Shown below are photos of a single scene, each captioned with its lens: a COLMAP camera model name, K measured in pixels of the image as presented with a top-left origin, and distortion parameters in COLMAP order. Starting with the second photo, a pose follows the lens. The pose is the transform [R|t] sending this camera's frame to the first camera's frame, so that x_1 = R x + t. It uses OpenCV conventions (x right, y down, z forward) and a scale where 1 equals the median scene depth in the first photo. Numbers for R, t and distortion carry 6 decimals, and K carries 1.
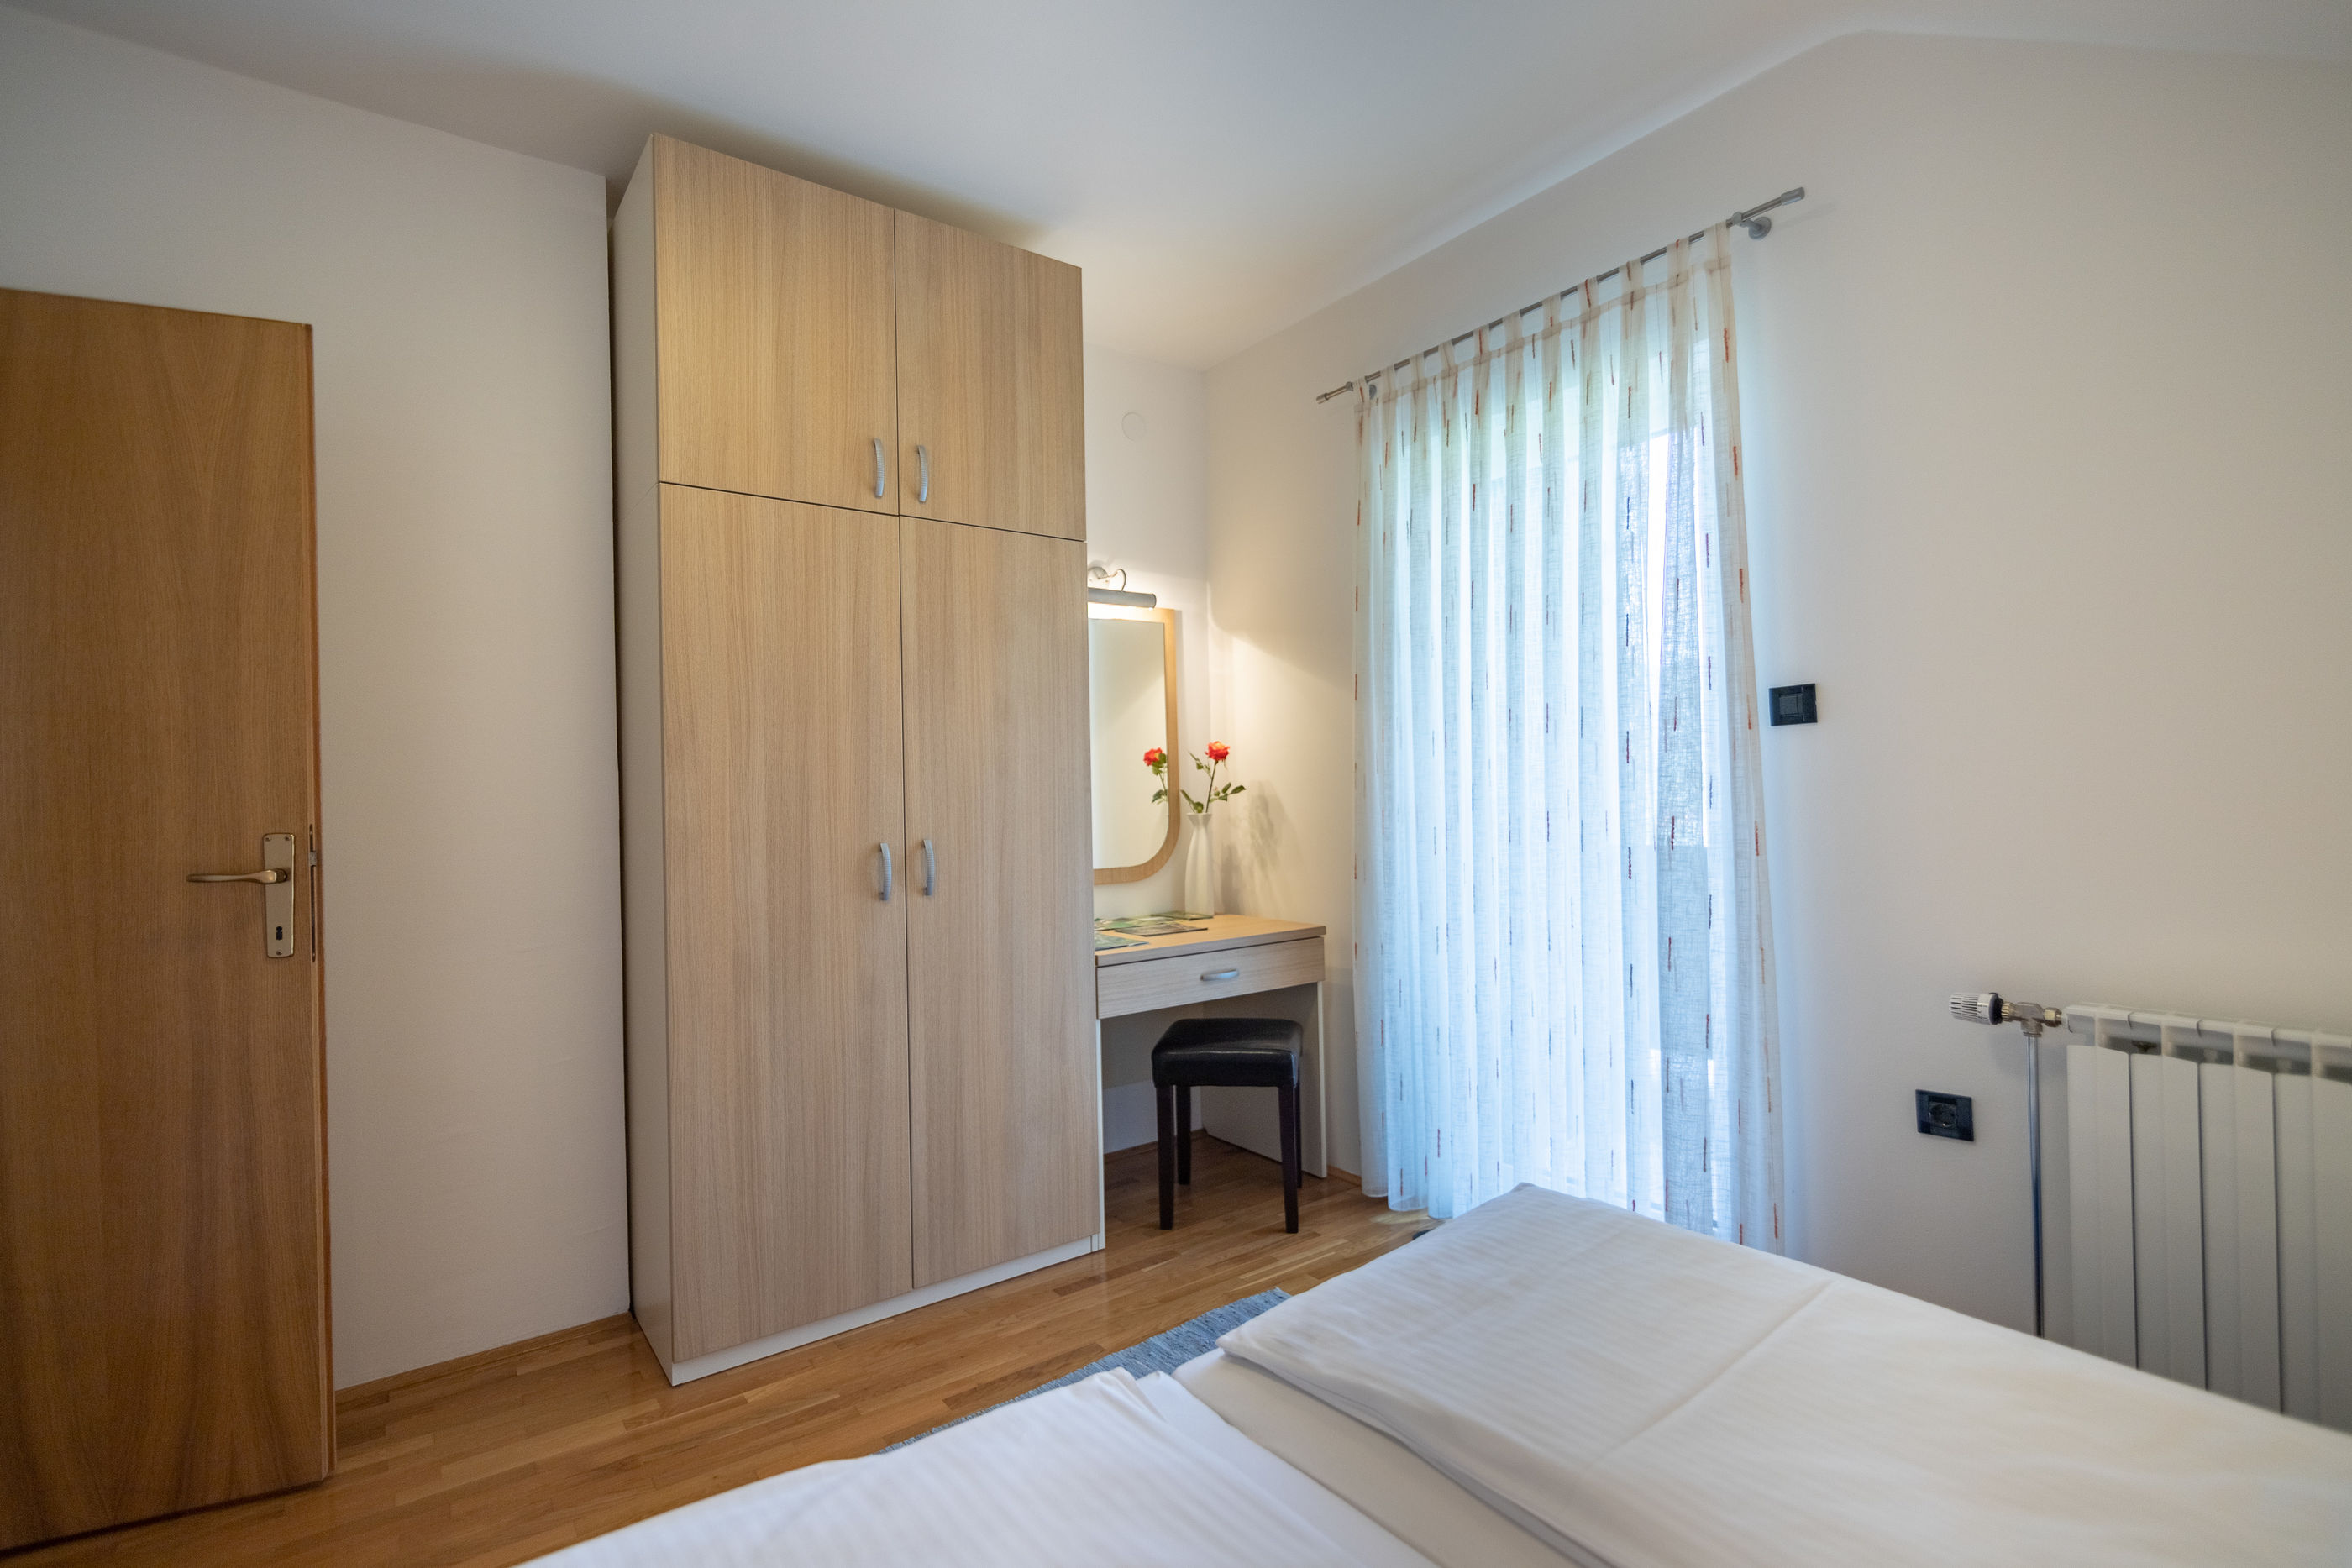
lens RADIAL K [[1072.7, 0, 1181.6], [0, 1072.7, 786.6], [0, 0, 1]] dist [-0.001597, -0.000103]
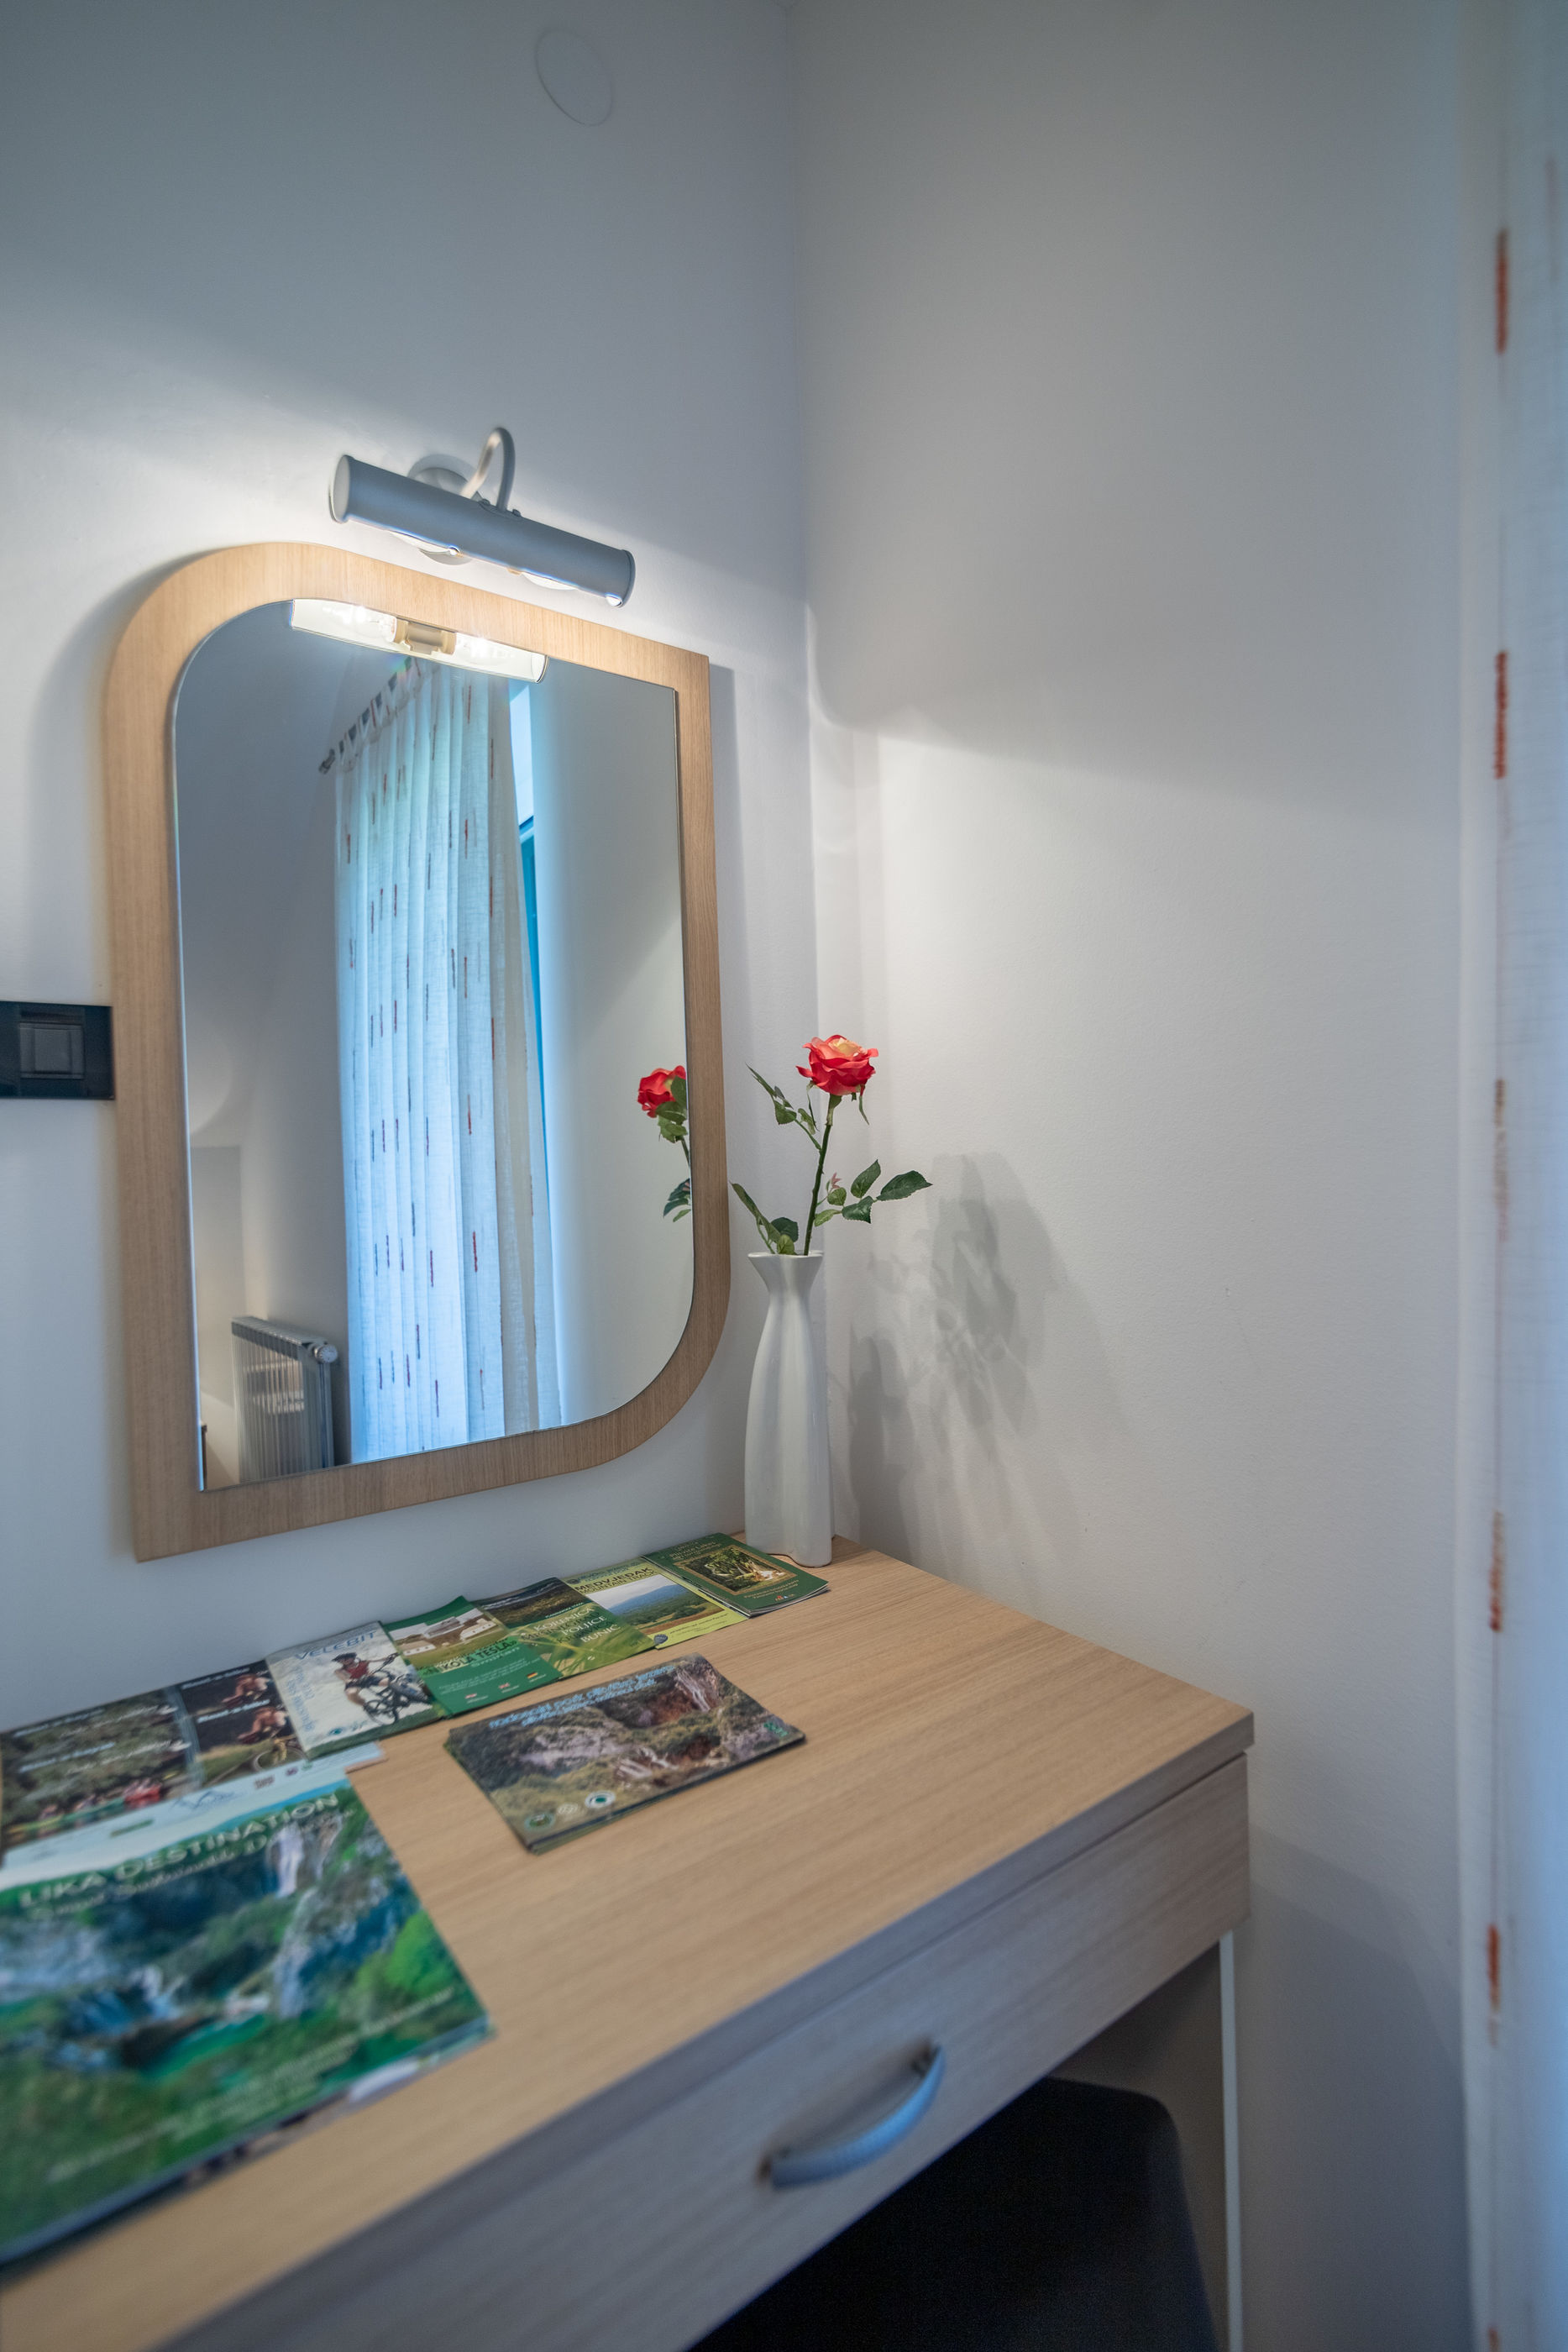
lens RADIAL K [[1089.9, 0, 784.0], [0, 1089.9, 1176.0], [0, 0, 1]] dist [-0.000326, -0.000242]
pose [[0.999841, -0.008145, -0.015878, 0.021856], [0.008496, 0.999718, 0.022185, -0.007052], [0.015693, -0.022316, 0.999628, 0.658764]]
